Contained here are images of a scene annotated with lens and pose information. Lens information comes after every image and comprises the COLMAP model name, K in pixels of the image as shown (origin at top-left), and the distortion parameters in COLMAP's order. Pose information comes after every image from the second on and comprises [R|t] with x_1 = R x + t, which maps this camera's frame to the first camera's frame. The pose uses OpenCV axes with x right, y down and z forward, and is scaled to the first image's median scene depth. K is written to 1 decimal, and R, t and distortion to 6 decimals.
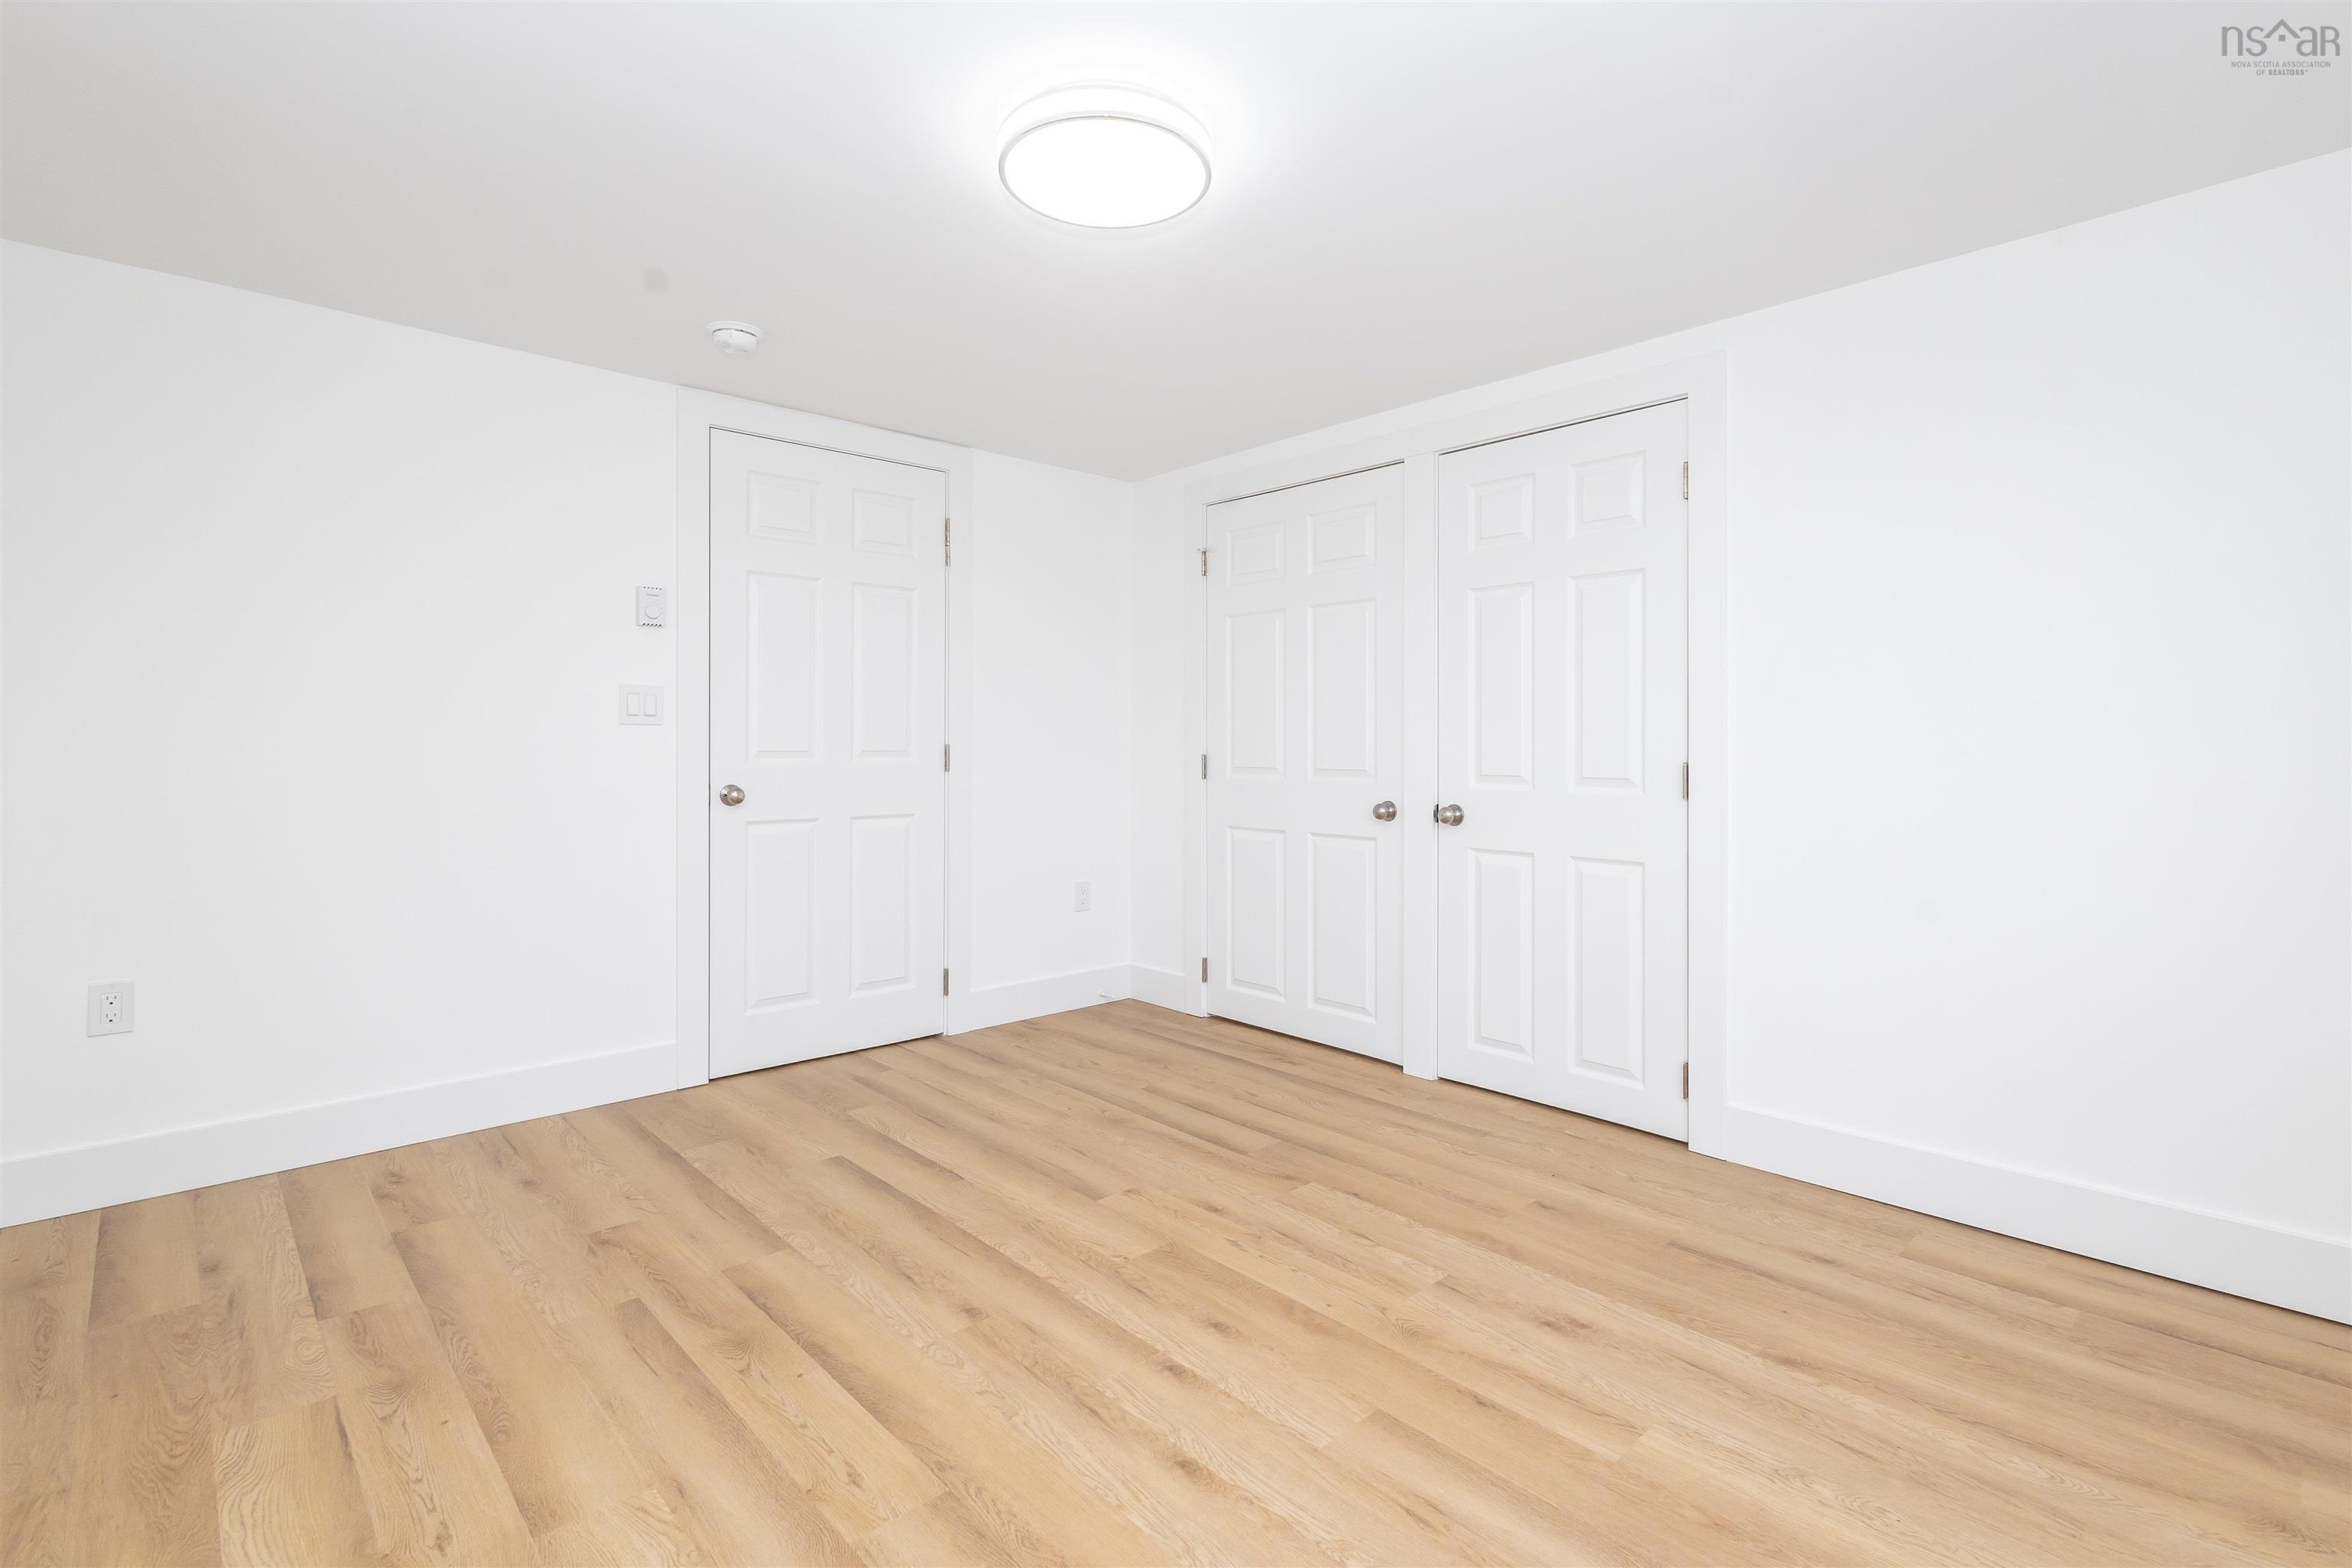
lens RADIAL K [[1088.6, 0, 1182.1], [0, 1088.6, 775.5], [0, 0, 1]] dist [0.010329, -0.001721]
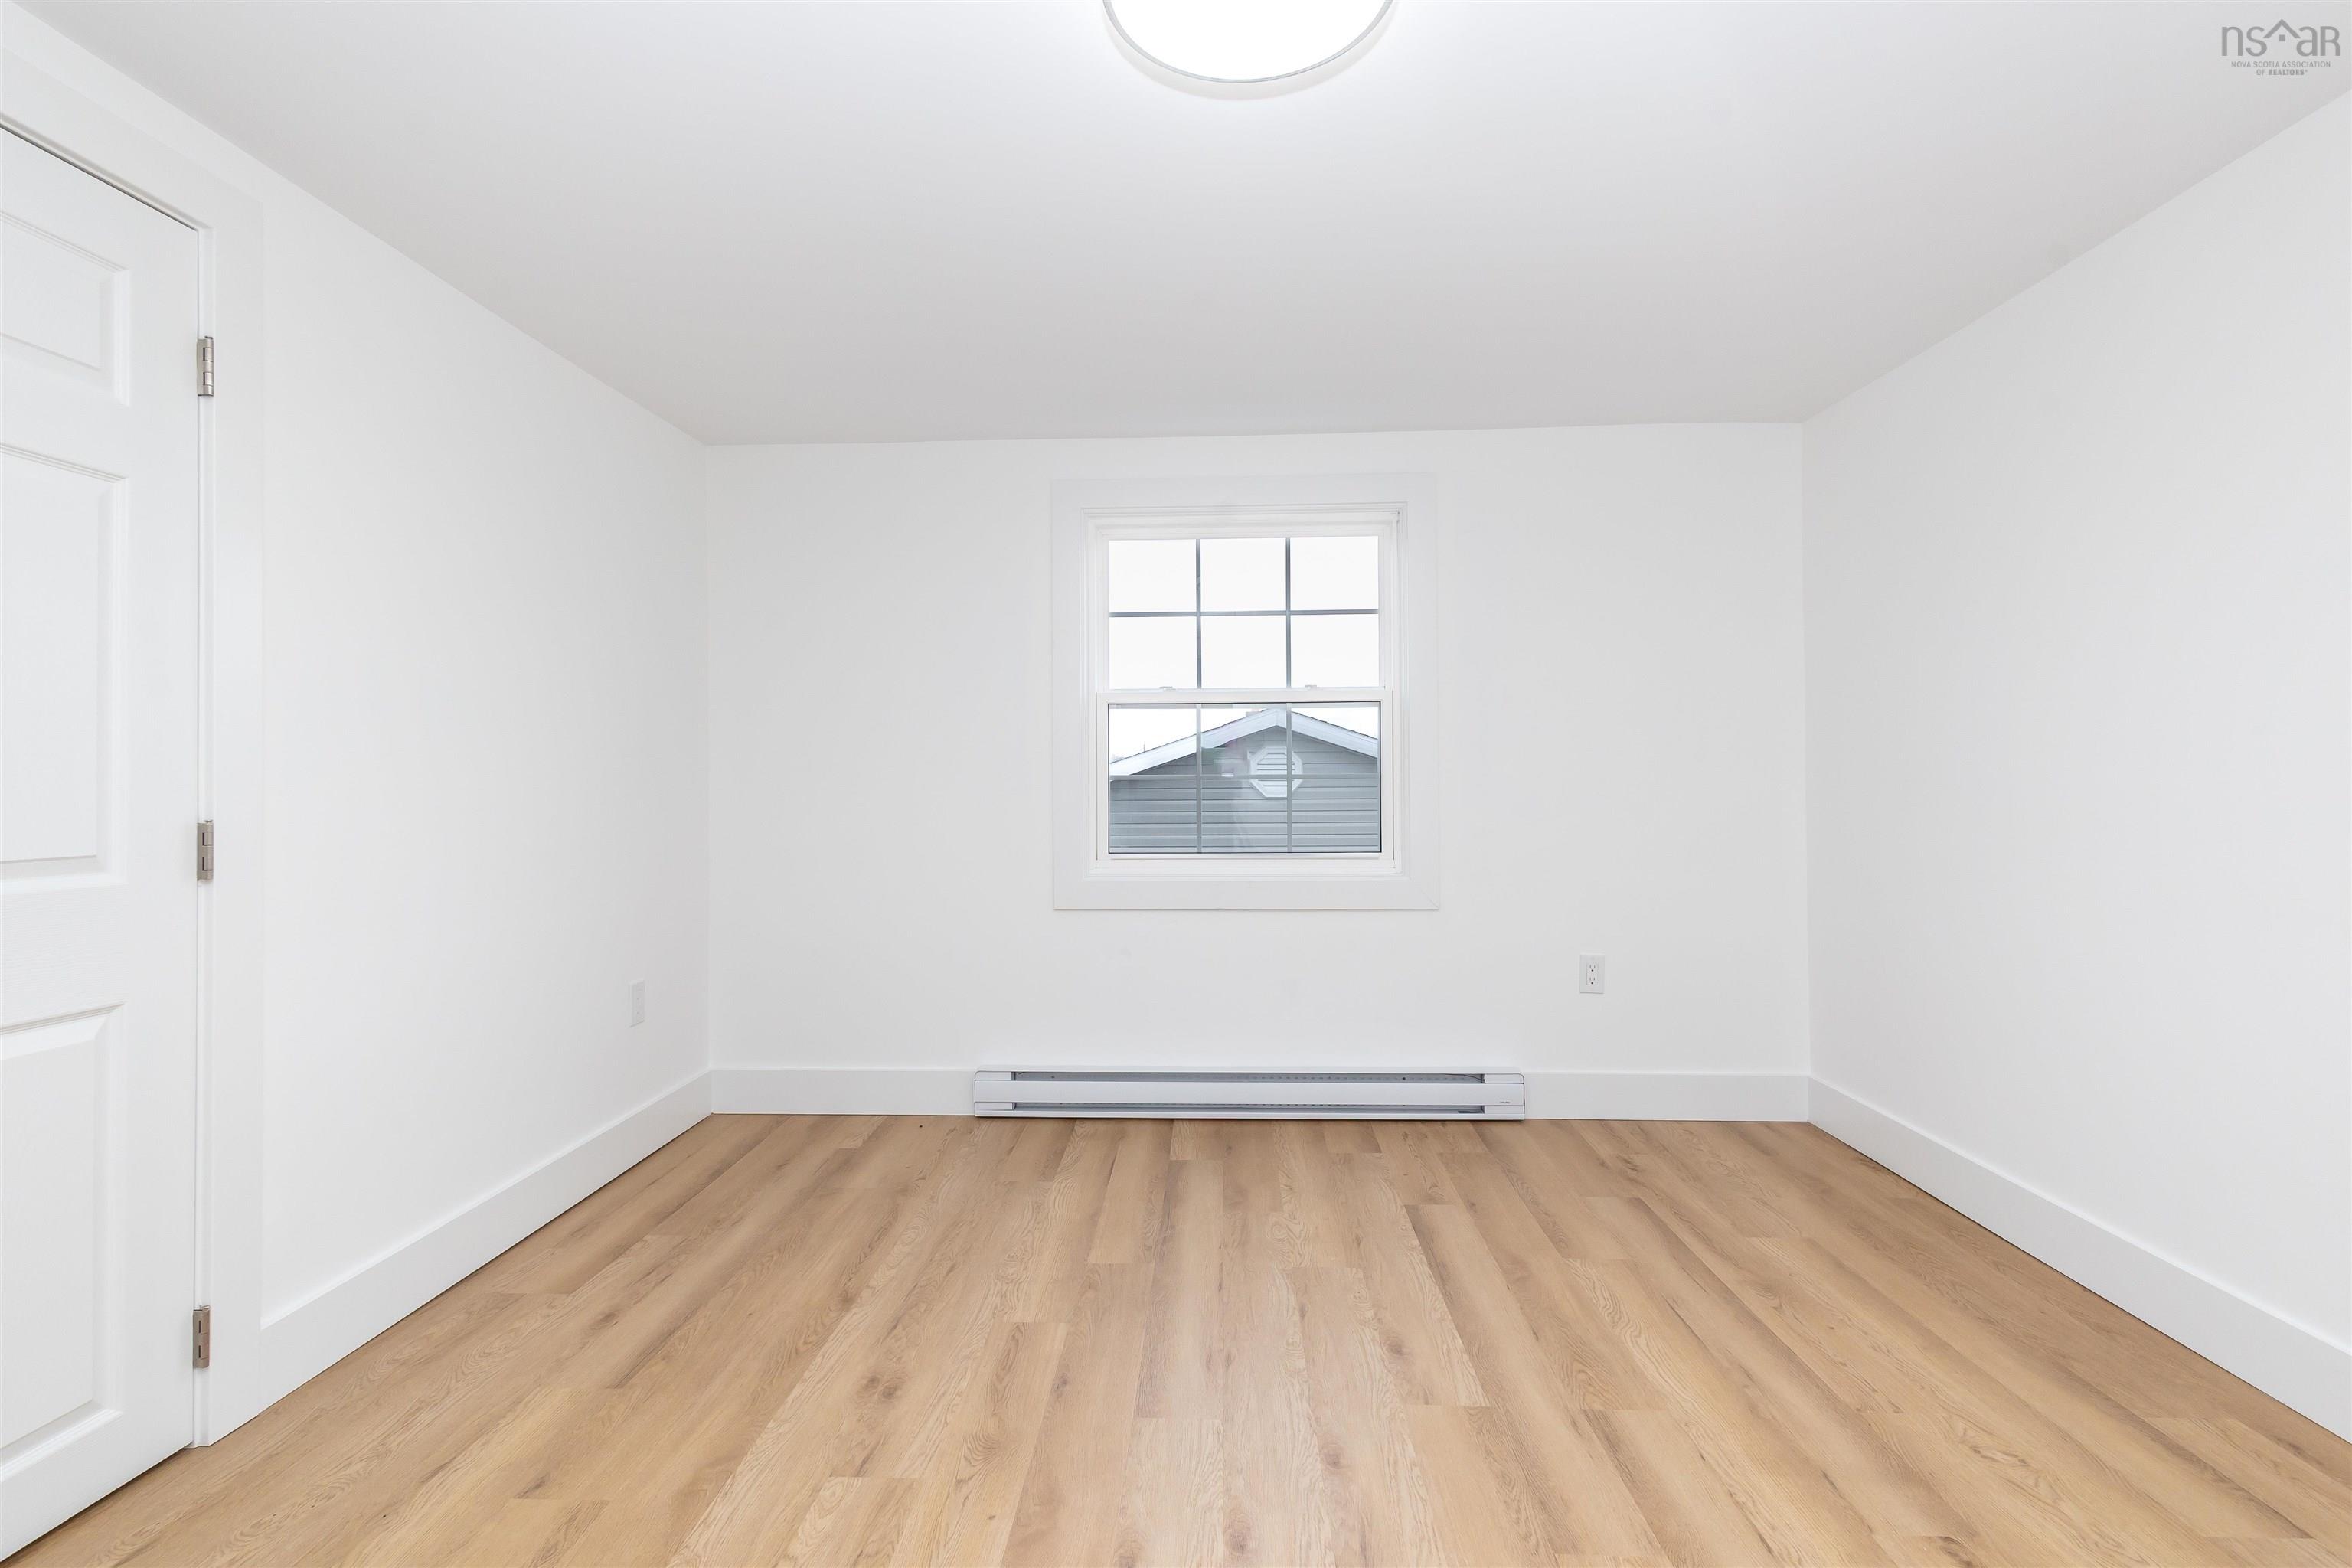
lens RADIAL K [[1088.6, 0, 1185.1], [0, 1088.6, 778.6], [0, 0, 1]] dist [0.010329, -0.001721]
pose [[-0.710823, 0.007664, 0.703329, -0.545998], [0.026331, 0.999530, 0.015720, -0.042157], [-0.702878, 0.029693, -0.710690, 1.556279]]
